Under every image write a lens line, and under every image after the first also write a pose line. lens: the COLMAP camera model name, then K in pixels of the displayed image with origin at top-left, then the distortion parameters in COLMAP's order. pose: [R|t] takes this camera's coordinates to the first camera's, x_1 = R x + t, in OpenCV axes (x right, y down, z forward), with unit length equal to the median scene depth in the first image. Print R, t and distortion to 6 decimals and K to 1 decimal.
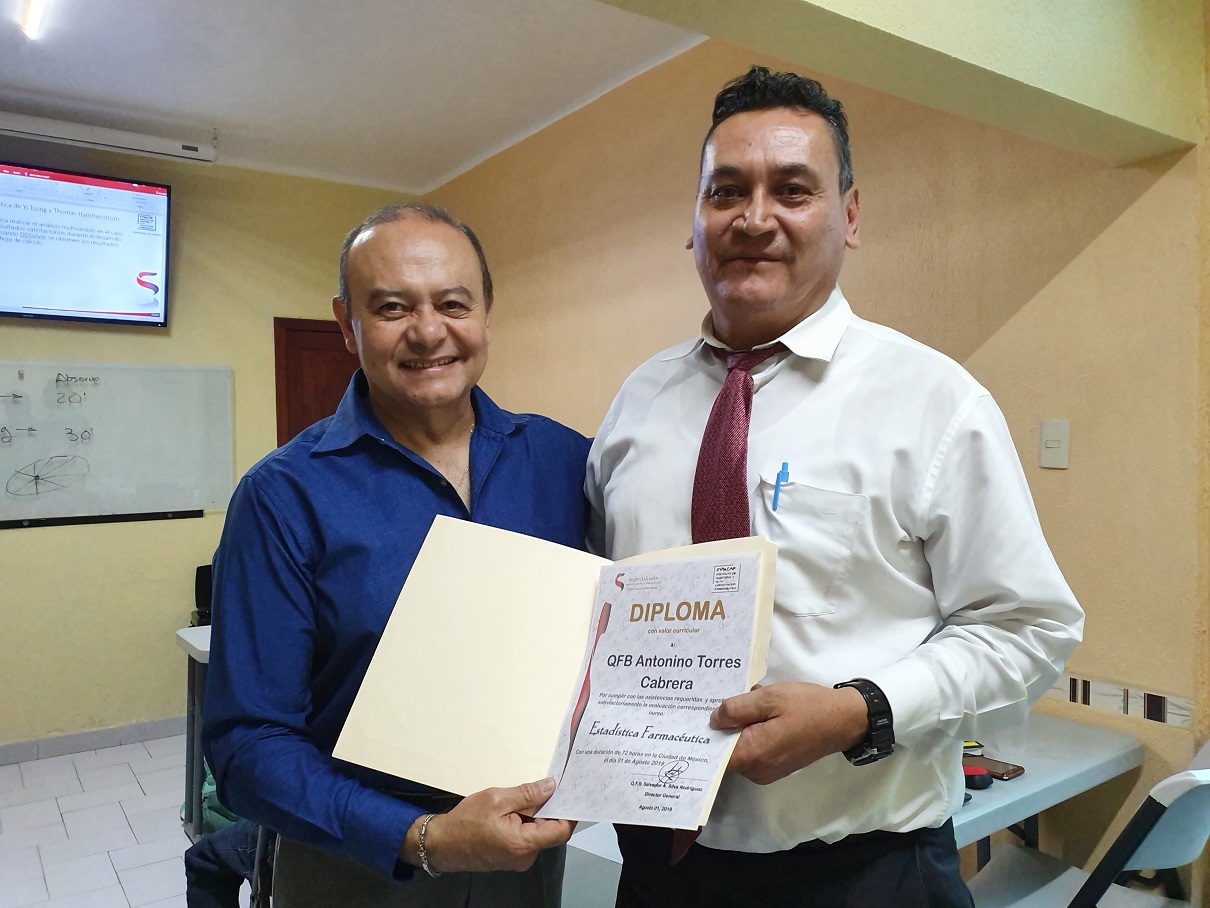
lens RADIAL K [[949.2, 0, 608.1], [0, 949.2, 458.1], [0, 0, 1]] dist [0.014211, -0.003749]
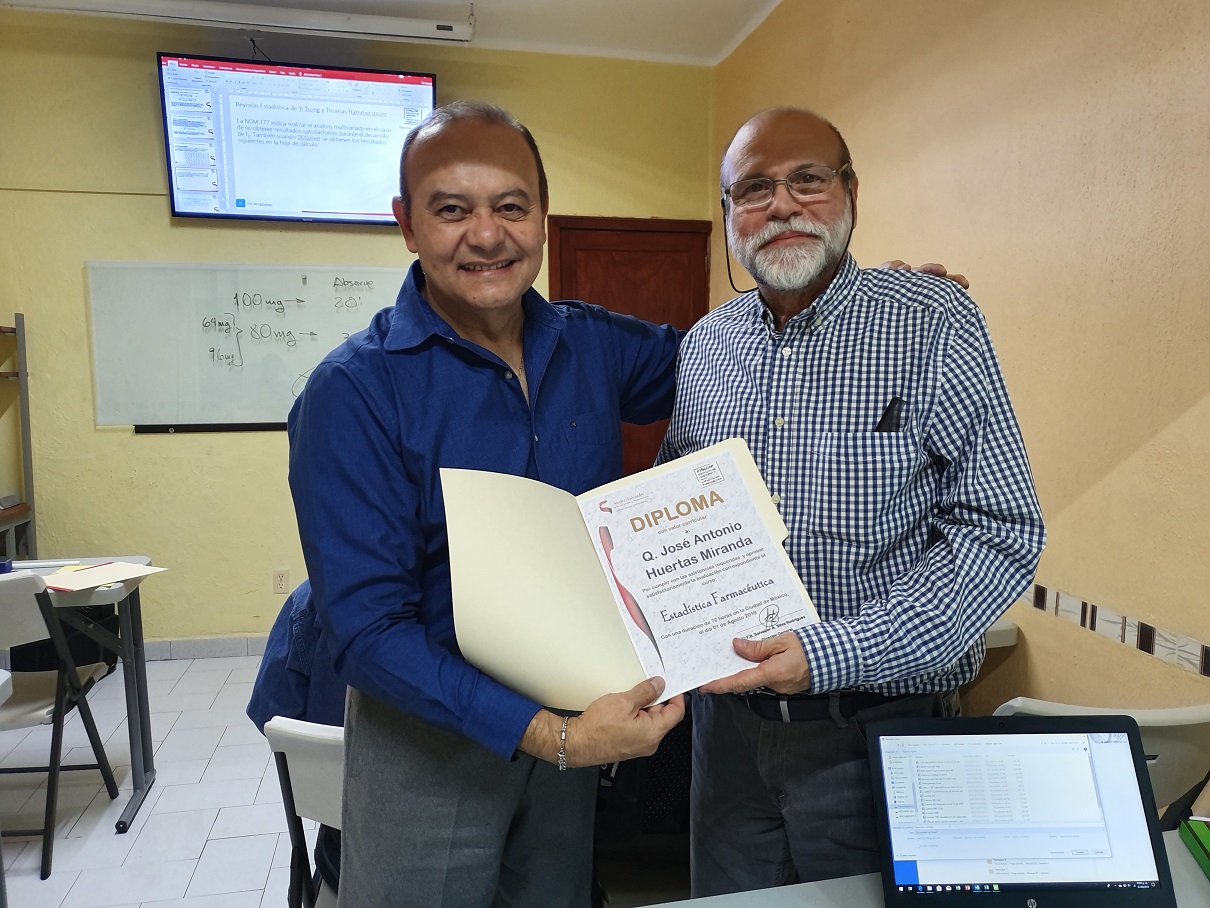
lens RADIAL K [[949.2, 0, 617.2], [0, 949.2, 455.7], [0, 0, 1]] dist [0.014211, -0.003749]
pose [[0.927761, 0.052650, -0.369443, 0.077380], [-0.019209, 0.995423, 0.093620, -0.002342], [0.372681, -0.079760, 0.924526, 0.172896]]
